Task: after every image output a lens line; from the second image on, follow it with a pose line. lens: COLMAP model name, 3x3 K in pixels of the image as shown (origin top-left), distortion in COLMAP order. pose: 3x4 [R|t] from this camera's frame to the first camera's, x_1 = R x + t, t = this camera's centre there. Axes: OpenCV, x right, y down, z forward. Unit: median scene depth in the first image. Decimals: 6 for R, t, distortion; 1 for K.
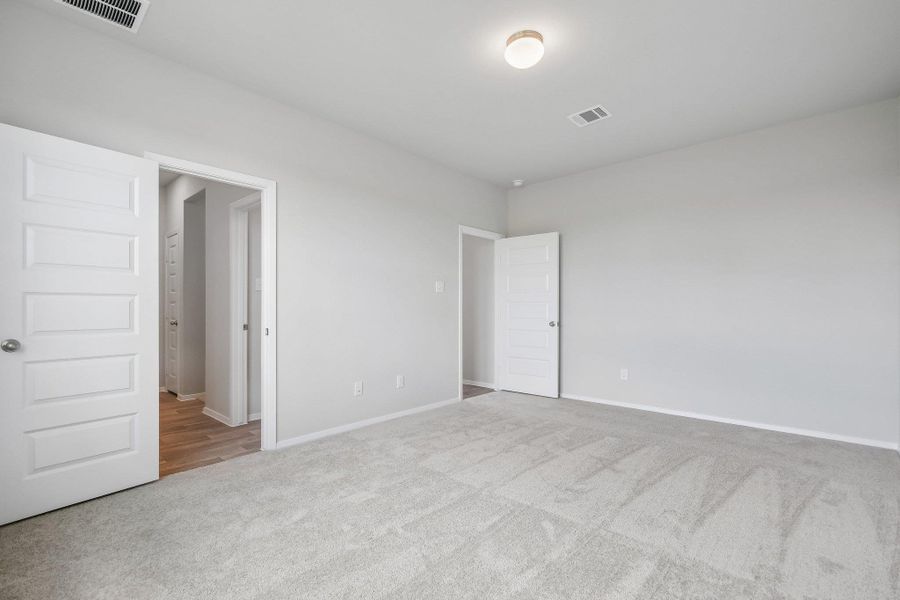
lens RADIAL K [[399.8, 0, 451.5], [0, 399.8, 309.2], [0, 0, 1]] dist [0.000105, -0.000197]
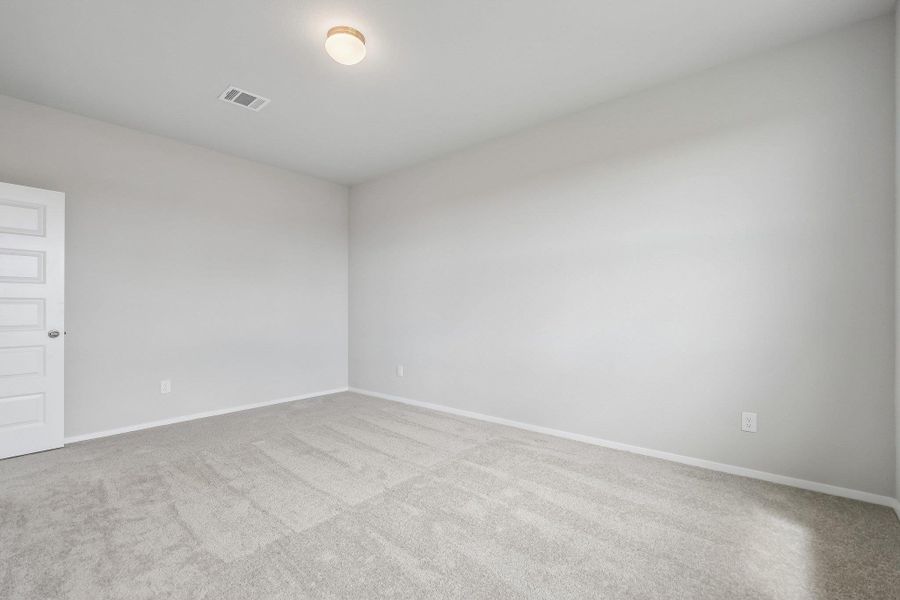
lens RADIAL K [[399.8, 0, 451.5], [0, 399.8, 309.2], [0, 0, 1]] dist [0.000105, -0.000197]
pose [[-0.044638, 0.001468, 0.999002, -0.672122], [-0.001594, 0.999998, -0.001541, -0.001591], [-0.999002, -0.001661, -0.044635, 0.643813]]
